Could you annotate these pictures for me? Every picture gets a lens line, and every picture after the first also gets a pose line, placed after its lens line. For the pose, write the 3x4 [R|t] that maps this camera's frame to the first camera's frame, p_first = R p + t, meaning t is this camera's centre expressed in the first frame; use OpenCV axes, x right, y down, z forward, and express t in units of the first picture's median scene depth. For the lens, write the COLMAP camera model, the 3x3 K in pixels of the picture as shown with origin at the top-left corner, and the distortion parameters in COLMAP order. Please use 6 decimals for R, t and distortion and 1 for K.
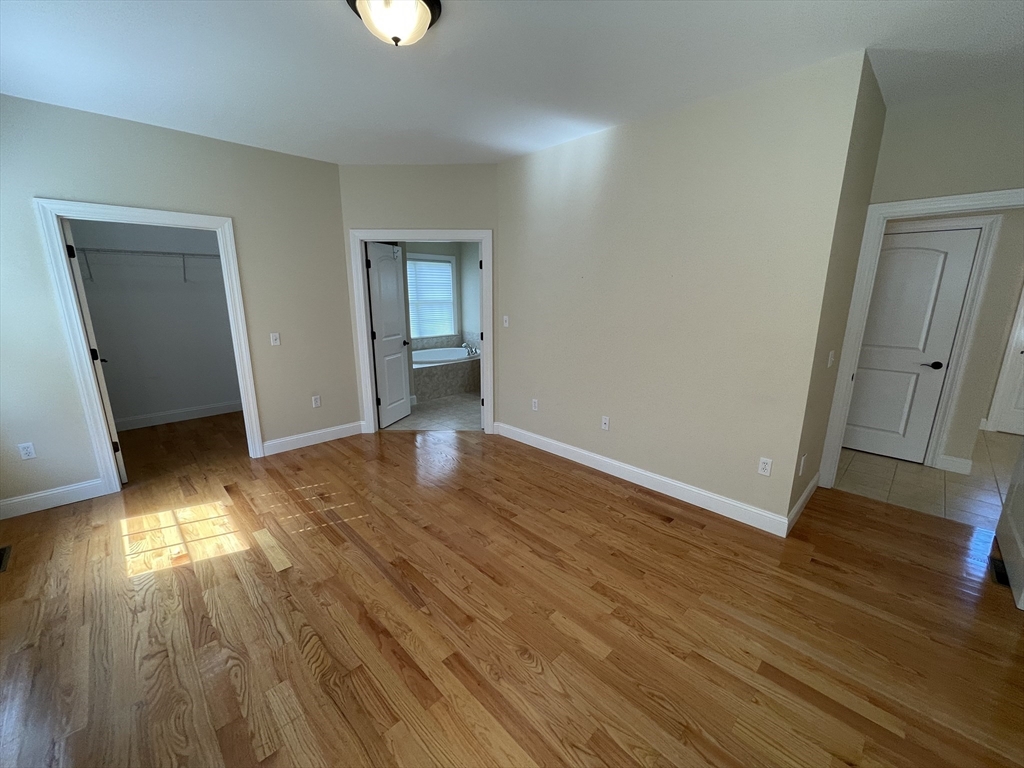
lens RADIAL K [[411.5, 0, 507.9], [0, 411.5, 383.2], [0, 0, 1]] dist [-0.002091, 0.000701]
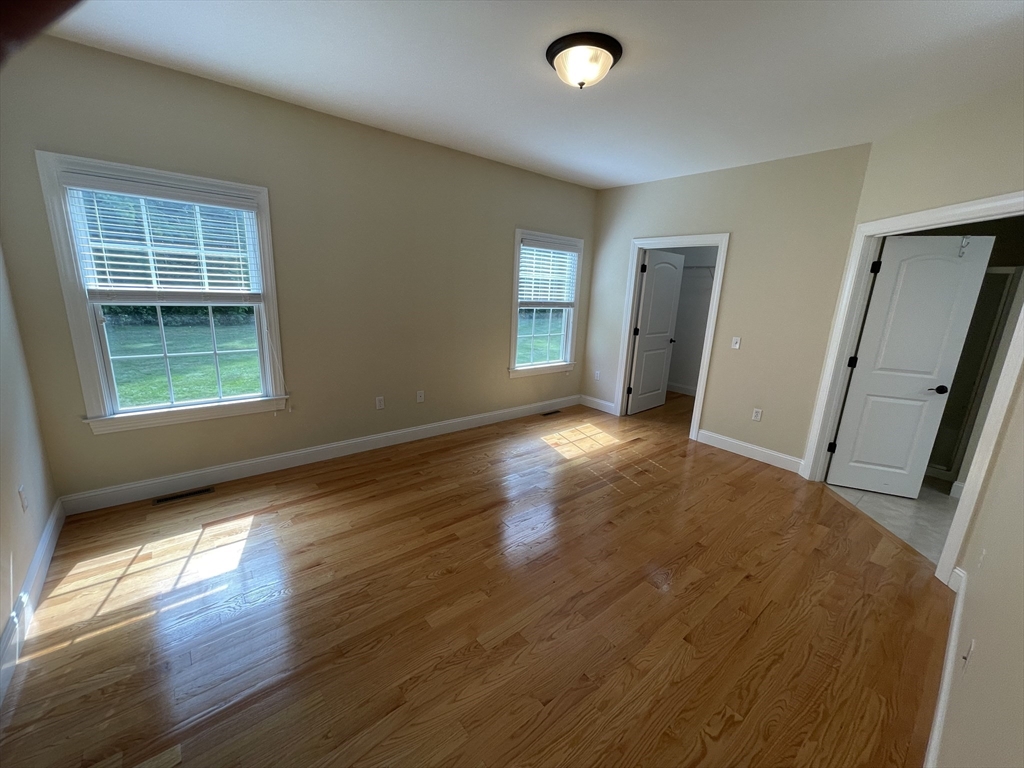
lens RADIAL K [[411.5, 0, 519.1], [0, 411.5, 388.5], [0, 0, 1]] dist [-0.002091, 0.000701]
pose [[-0.061708, 0.235469, -0.969921, 0.668780], [-0.264412, 0.933196, 0.243376, -0.137479], [0.962434, 0.271477, 0.004676, 0.629191]]
